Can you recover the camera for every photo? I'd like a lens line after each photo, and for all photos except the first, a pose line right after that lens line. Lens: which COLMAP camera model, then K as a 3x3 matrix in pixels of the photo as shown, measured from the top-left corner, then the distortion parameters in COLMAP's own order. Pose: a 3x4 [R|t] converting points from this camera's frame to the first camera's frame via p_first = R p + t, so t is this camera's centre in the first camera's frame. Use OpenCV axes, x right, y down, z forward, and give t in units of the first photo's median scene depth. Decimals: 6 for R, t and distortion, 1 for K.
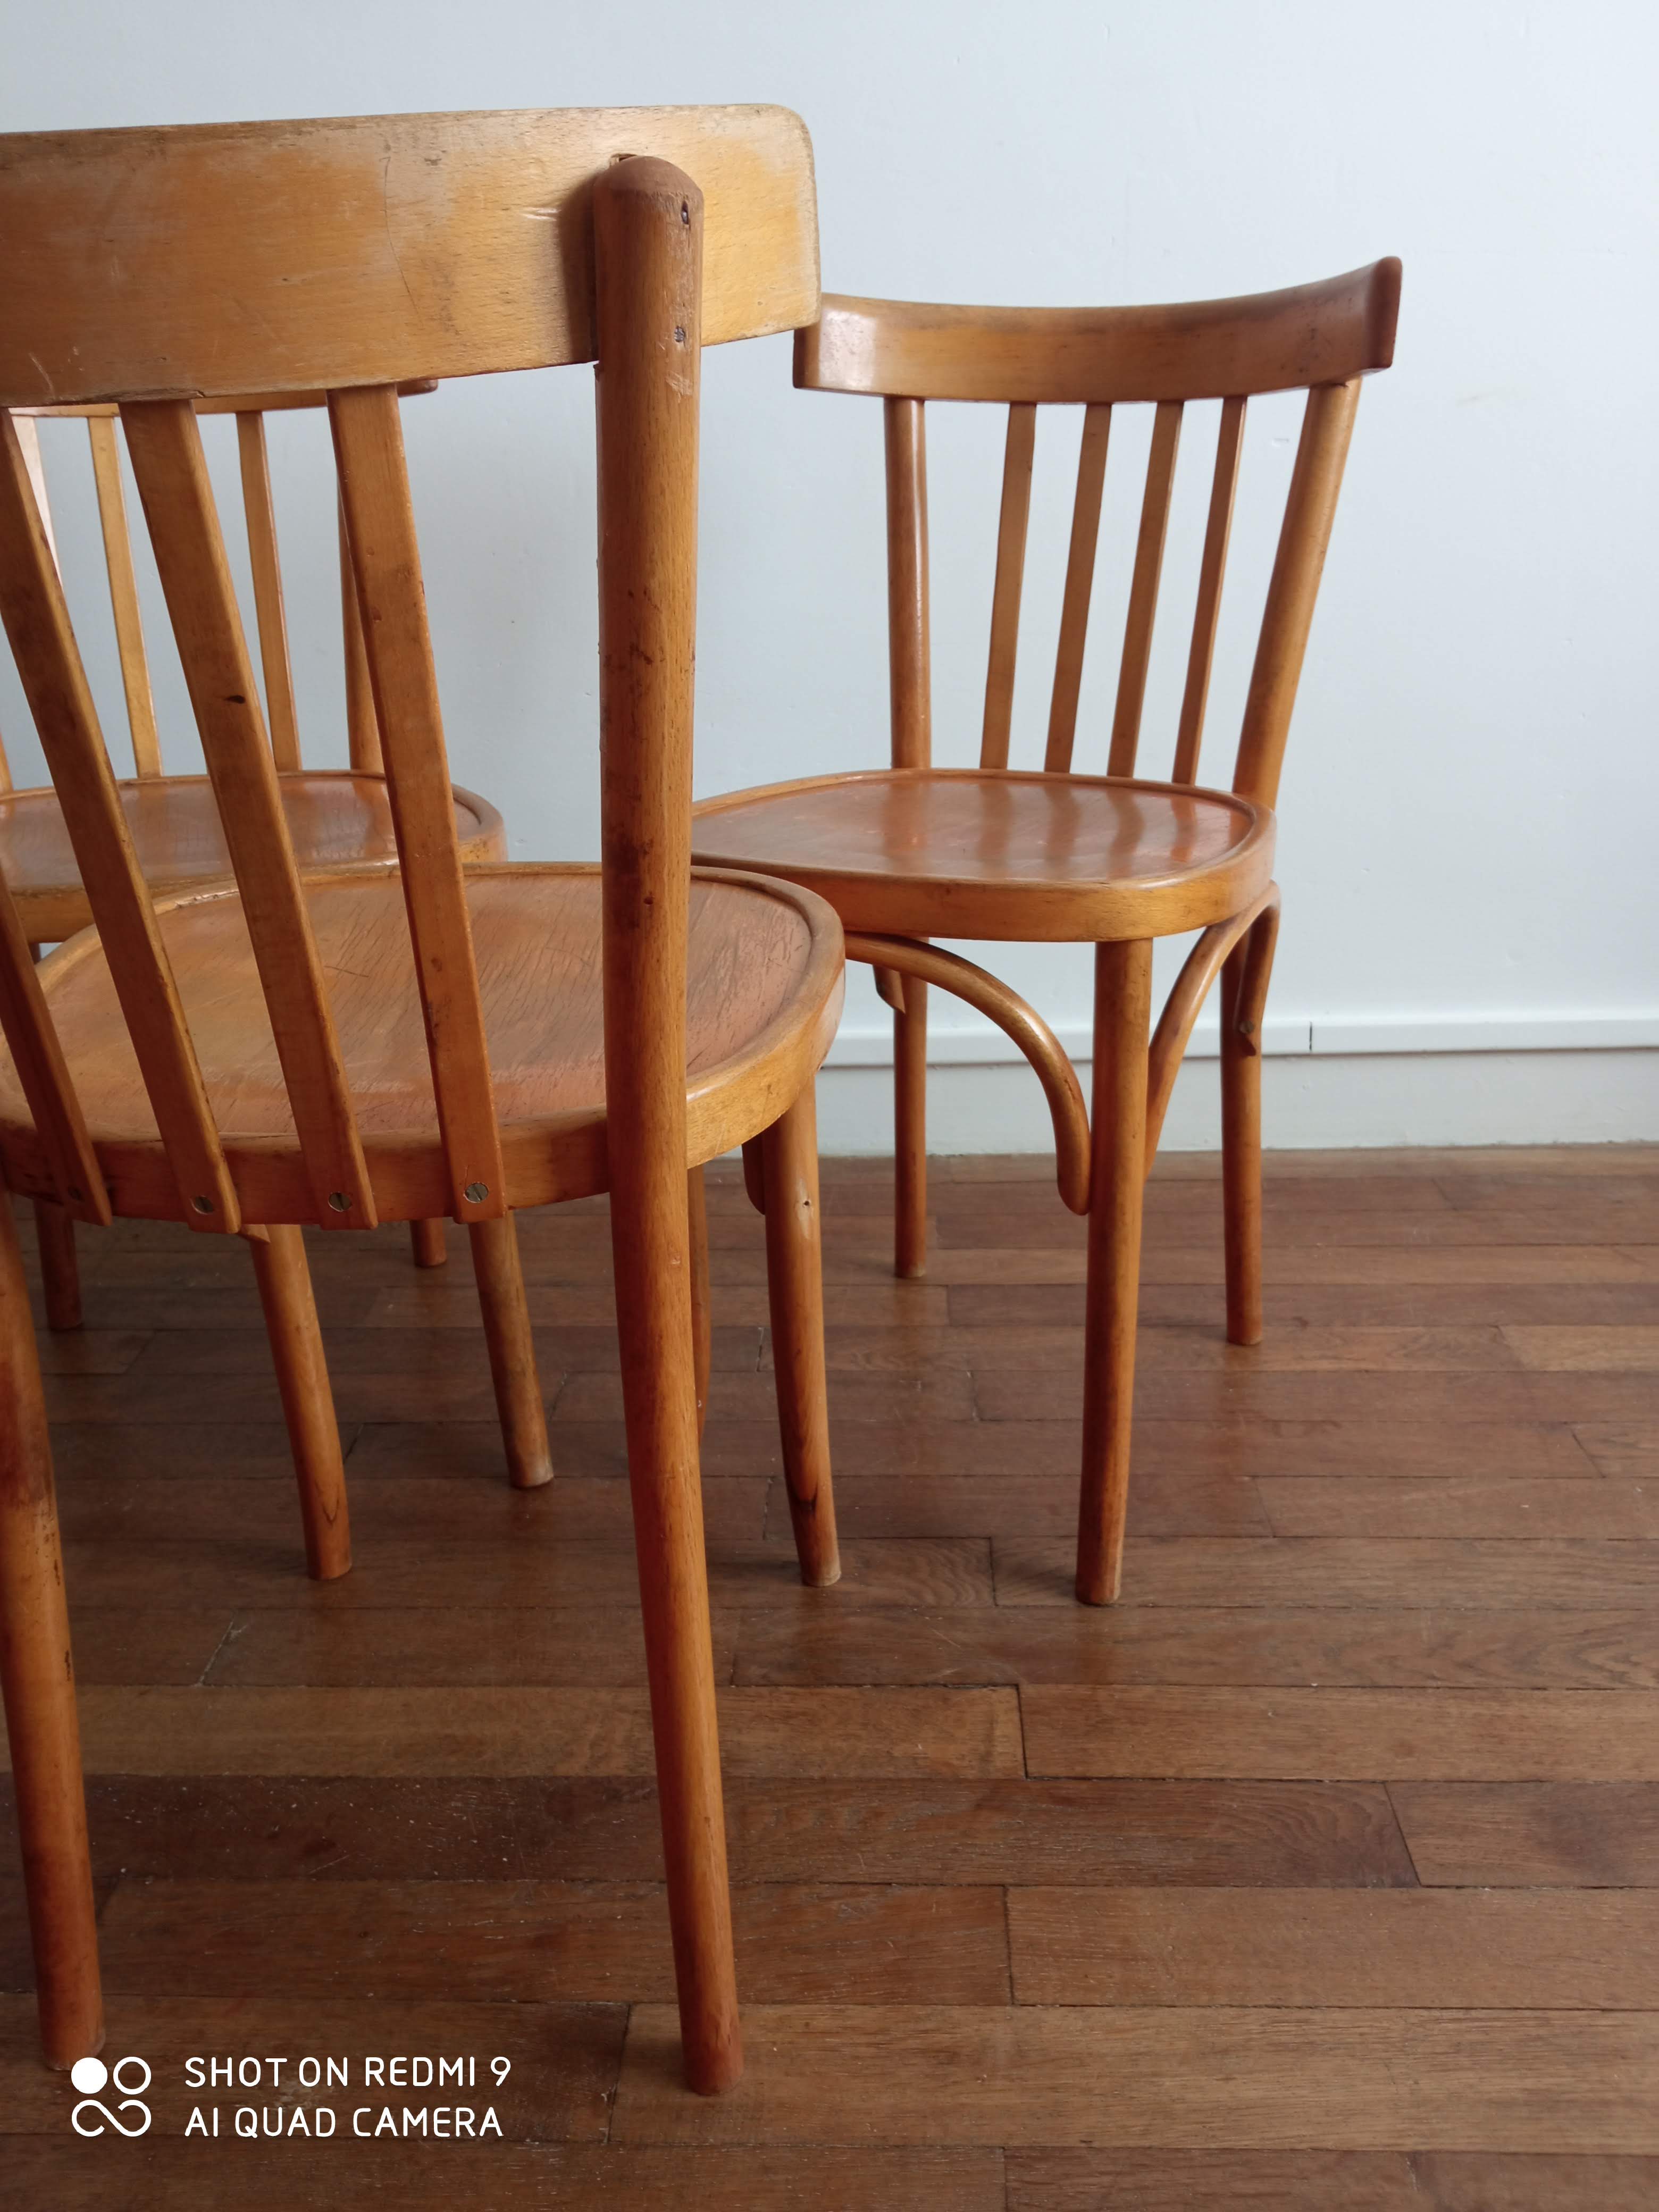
lens RADIAL K [[1830.5, 0, 832.4], [0, 1830.5, 1112.5], [0, 0, 1]] dist [0.078103, -0.142363]
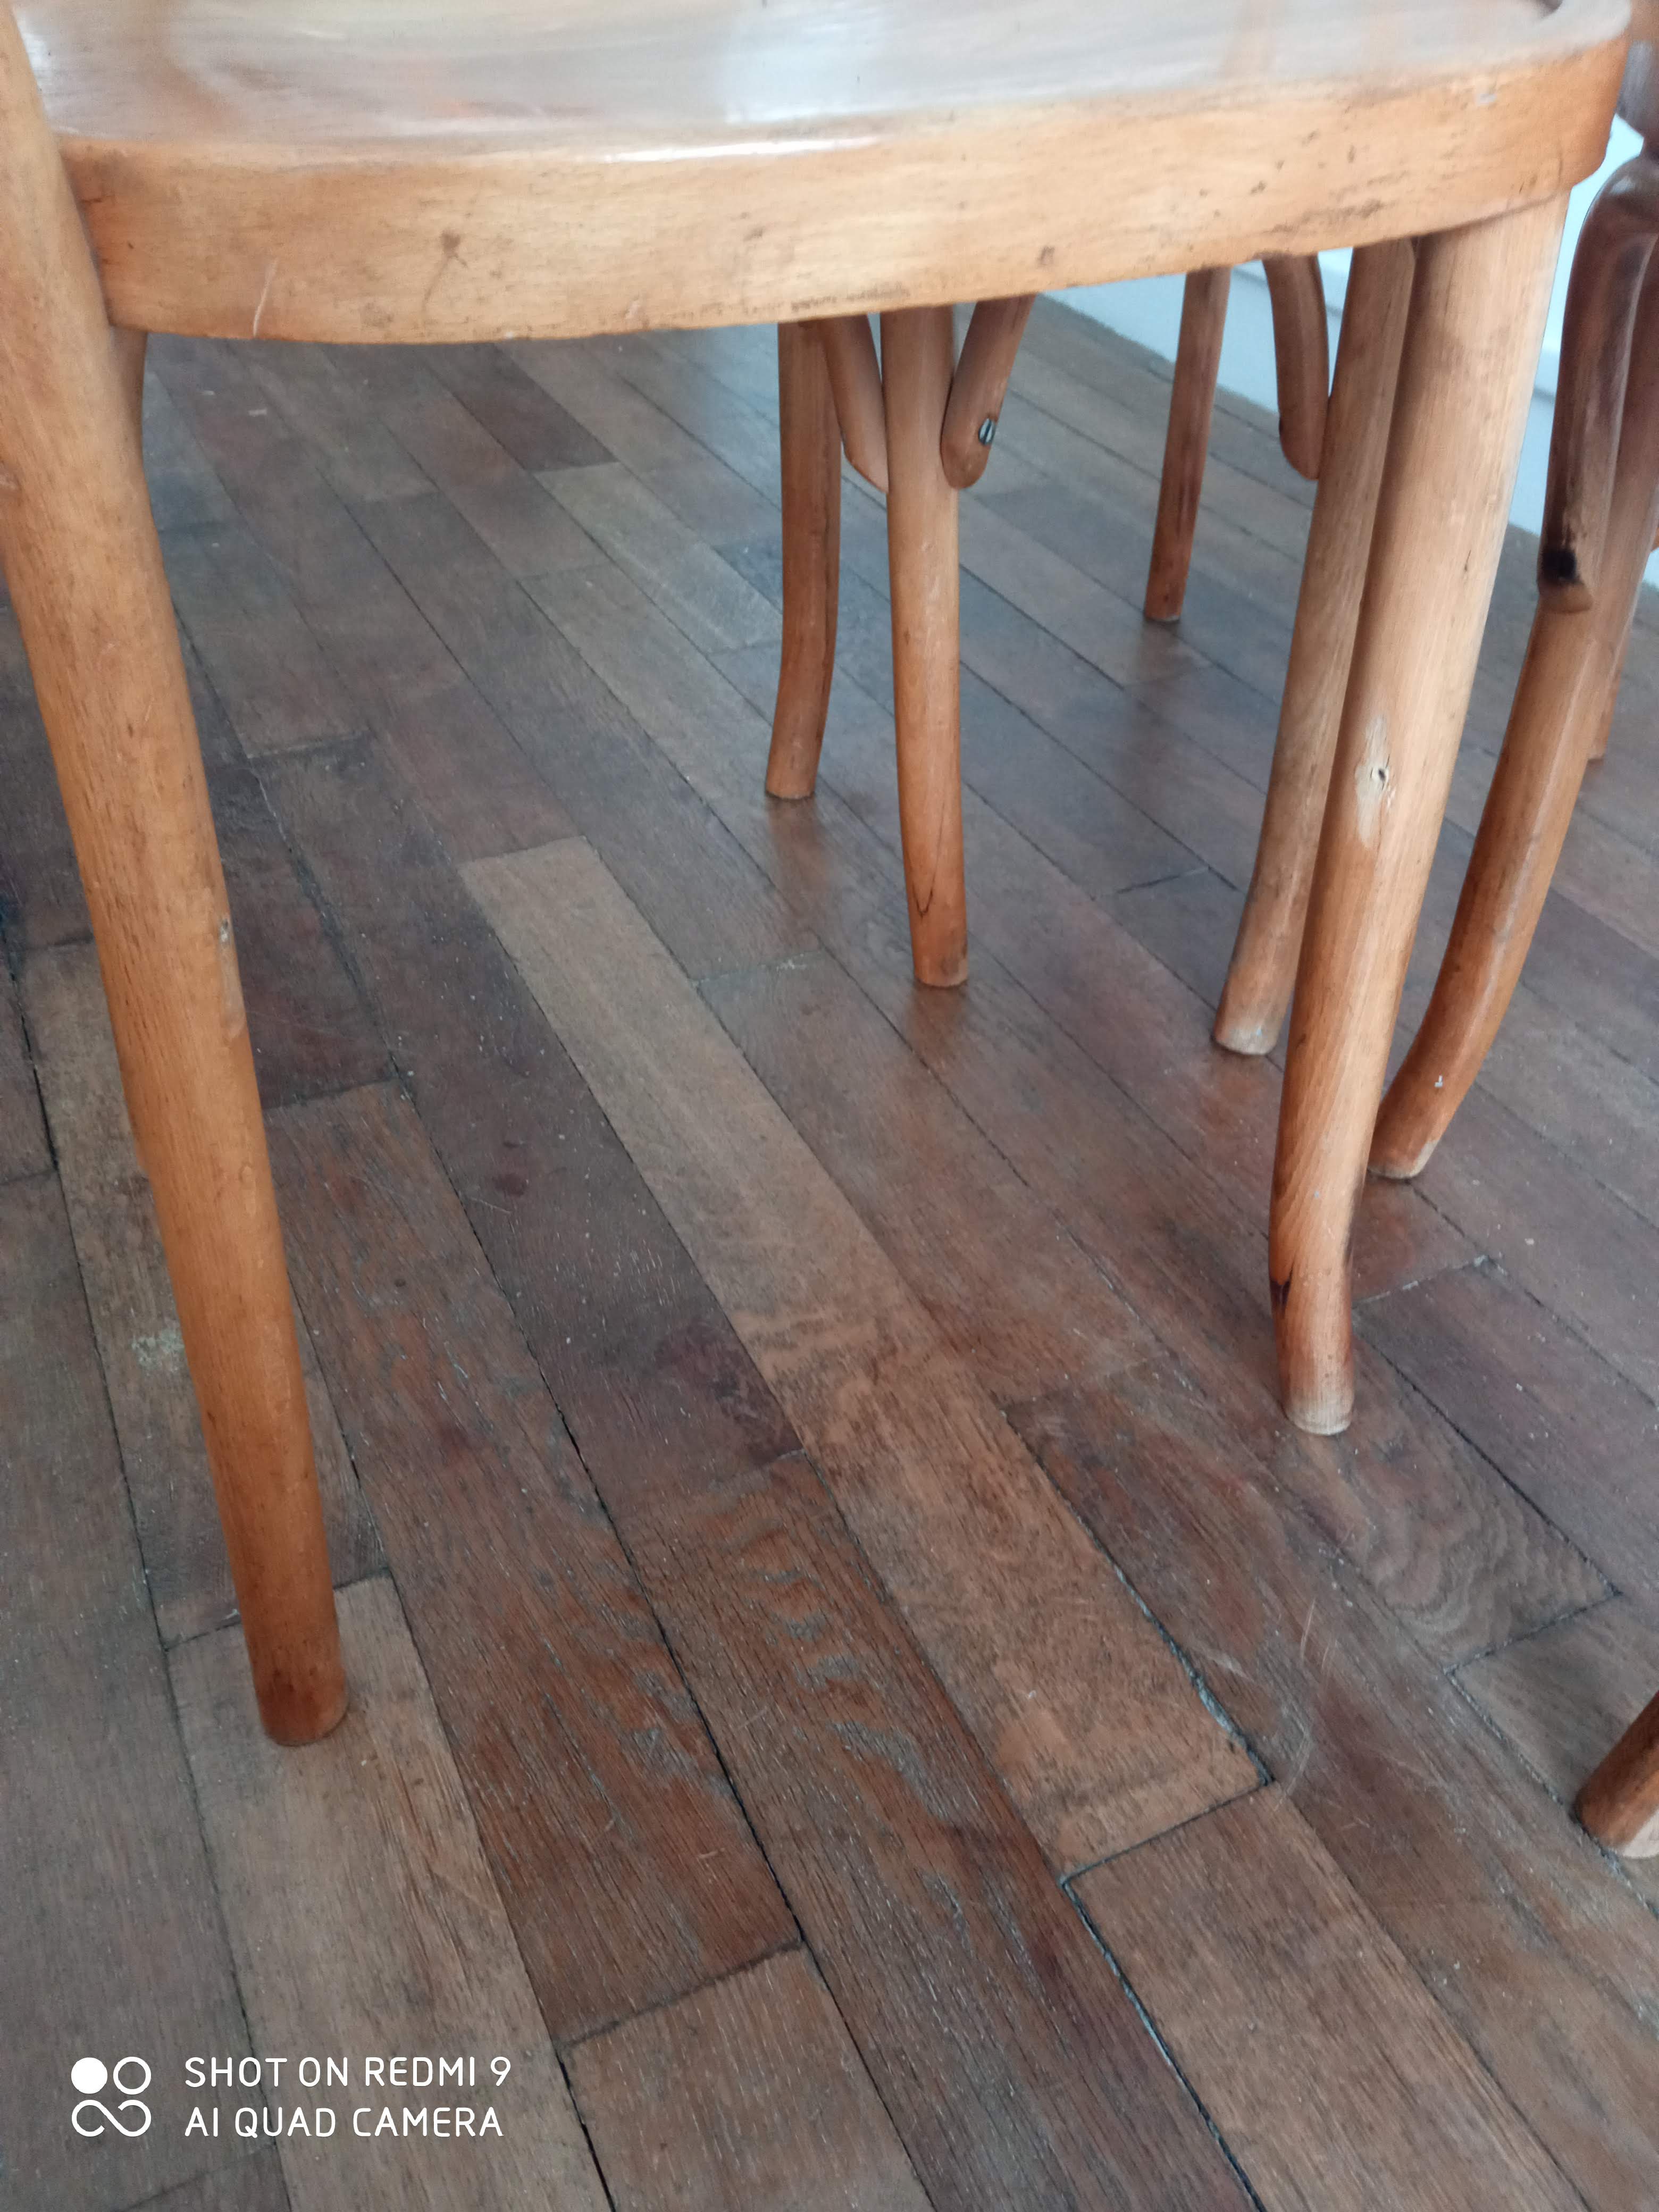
lens RADIAL K [[1830.5, 0, 824.8], [0, 1830.5, 1083.2], [0, 0, 1]] dist [0.078103, -0.142363]
pose [[0.454923, 0.562244, -0.690599, 0.305507], [-0.330490, 0.826703, 0.455345, -0.058460], [0.826935, 0.021089, 0.561901, 0.602583]]
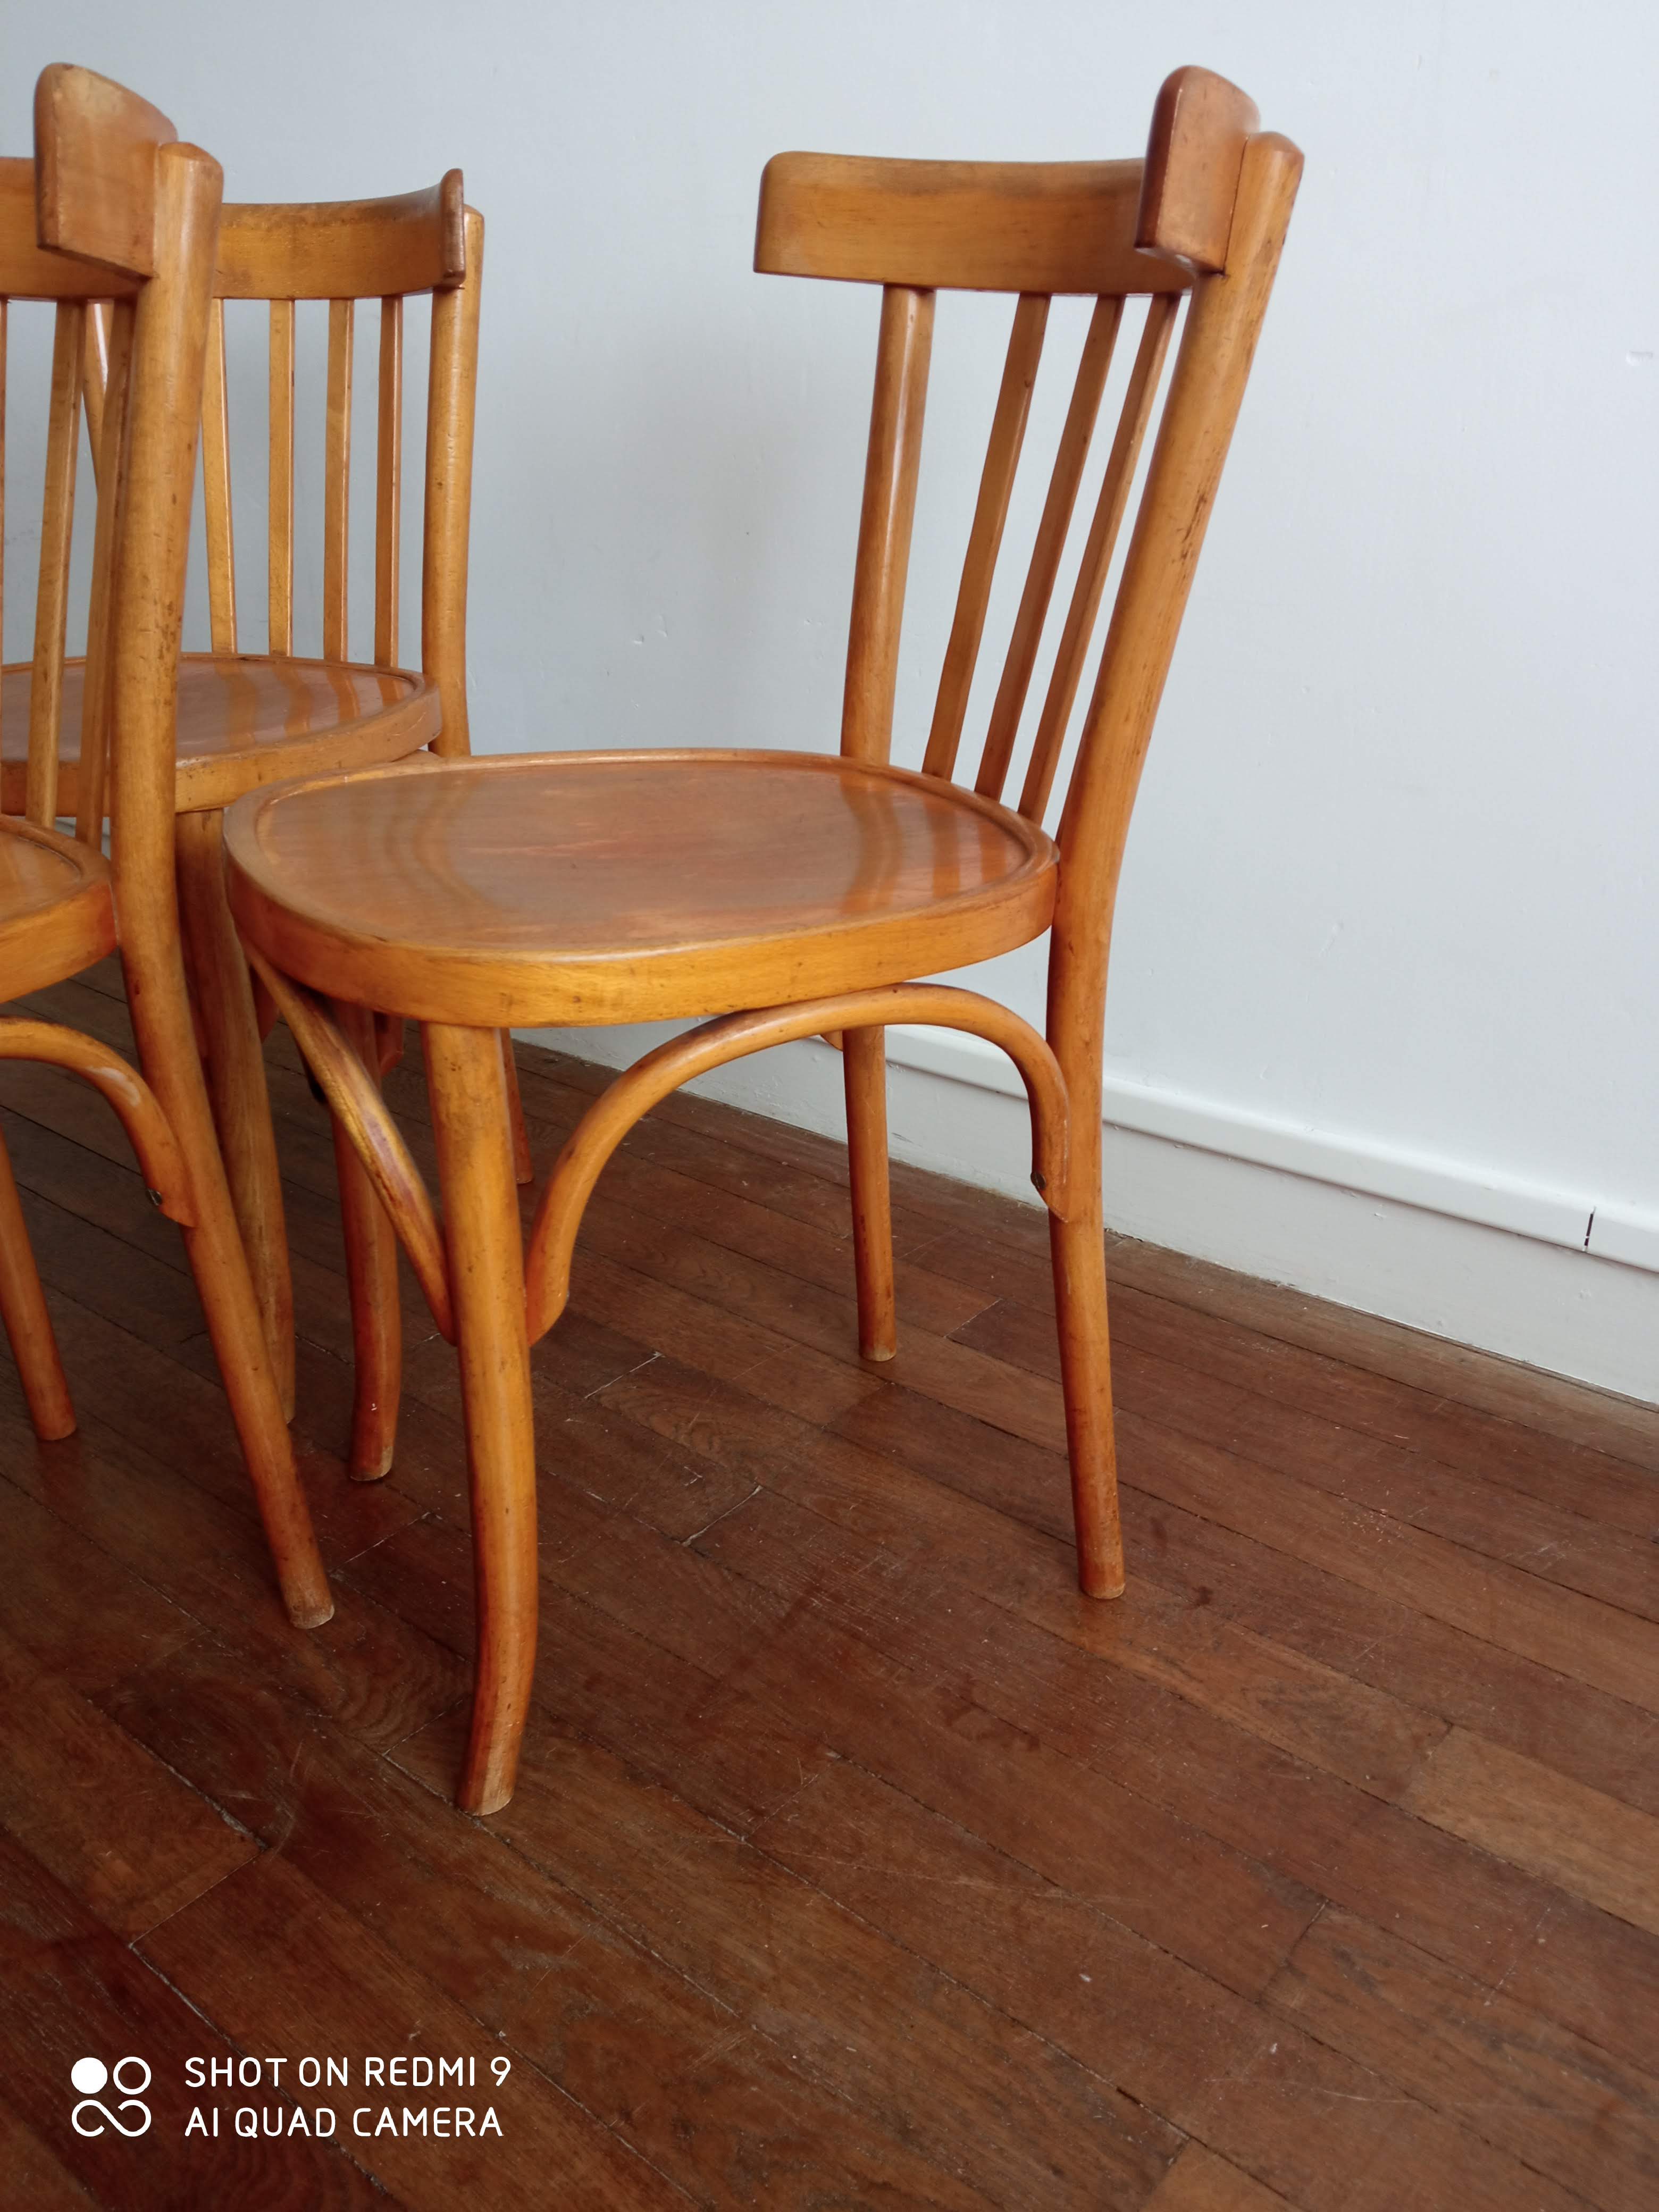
lens RADIAL K [[1830.5, 0, 821.5], [0, 1830.5, 1097.7], [0, 0, 1]] dist [0.078103, -0.142363]
pose [[0.783941, 0.255718, -0.565725, 0.708145], [-0.224185, 0.966348, 0.126147, -0.189428], [0.578945, 0.027935, 0.814888, 0.457805]]
